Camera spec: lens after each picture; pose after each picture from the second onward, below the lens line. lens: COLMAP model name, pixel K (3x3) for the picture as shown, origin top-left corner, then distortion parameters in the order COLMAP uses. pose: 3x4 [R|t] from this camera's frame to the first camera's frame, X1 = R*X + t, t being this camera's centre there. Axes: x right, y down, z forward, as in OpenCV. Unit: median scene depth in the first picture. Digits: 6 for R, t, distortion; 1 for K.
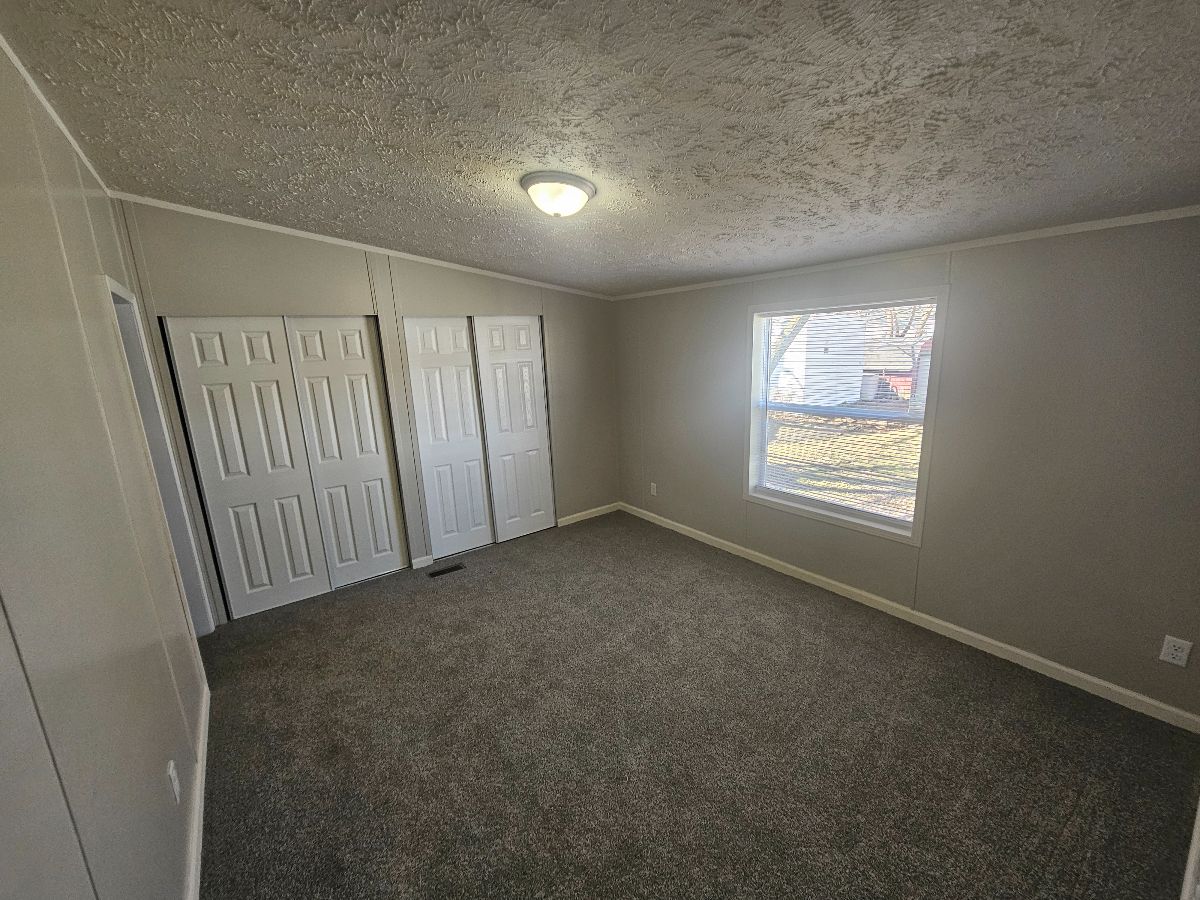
lens RADIAL K [[494.0, 0, 600.3], [0, 494.0, 455.6], [0, 0, 1]] dist [0.000054, 0.000267]
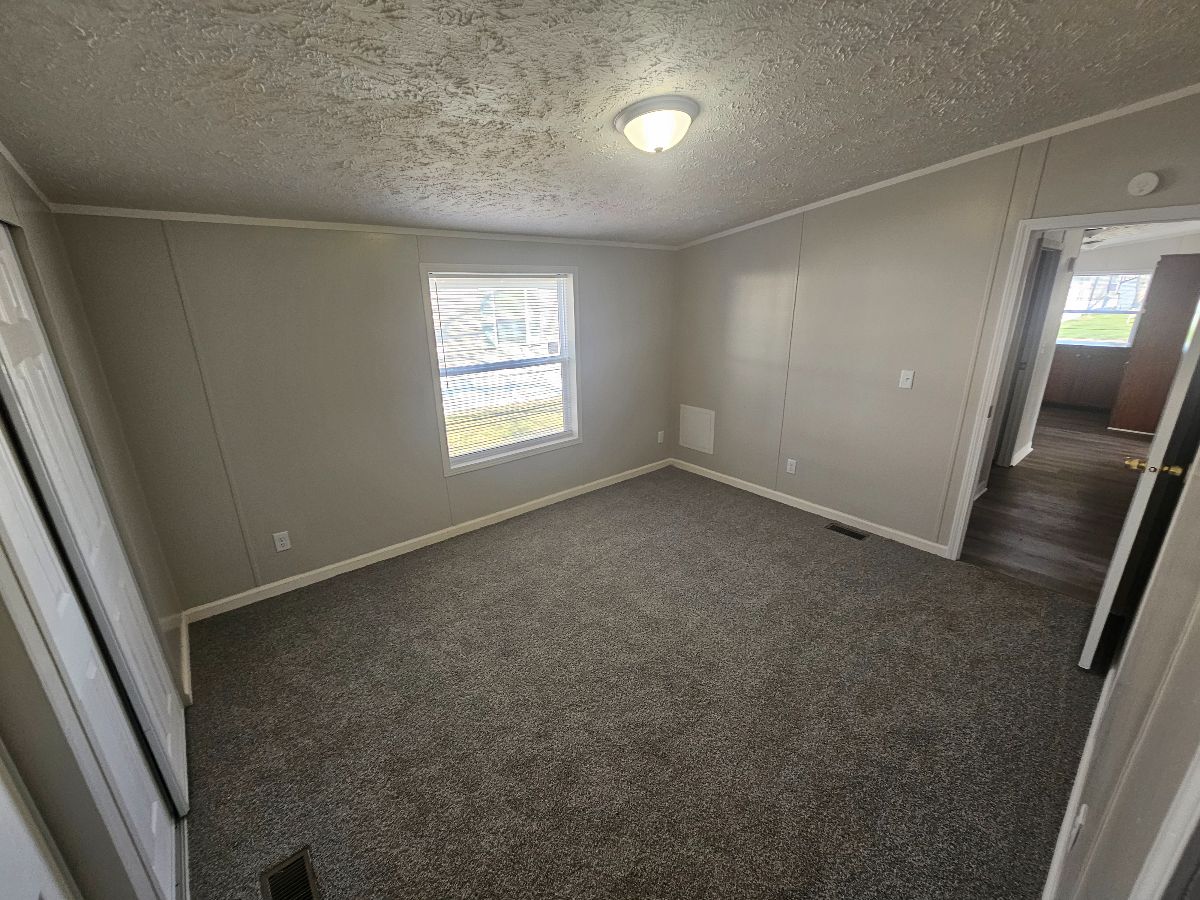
lens RADIAL K [[494.0, 0, 600.3], [0, 494.0, 455.6], [0, 0, 1]] dist [0.000054, 0.000267]
pose [[-0.053638, -0.275789, 0.959721, -0.758040], [0.245665, 0.927920, 0.280380, -0.172803], [-0.967870, 0.250809, 0.017980, 0.847816]]
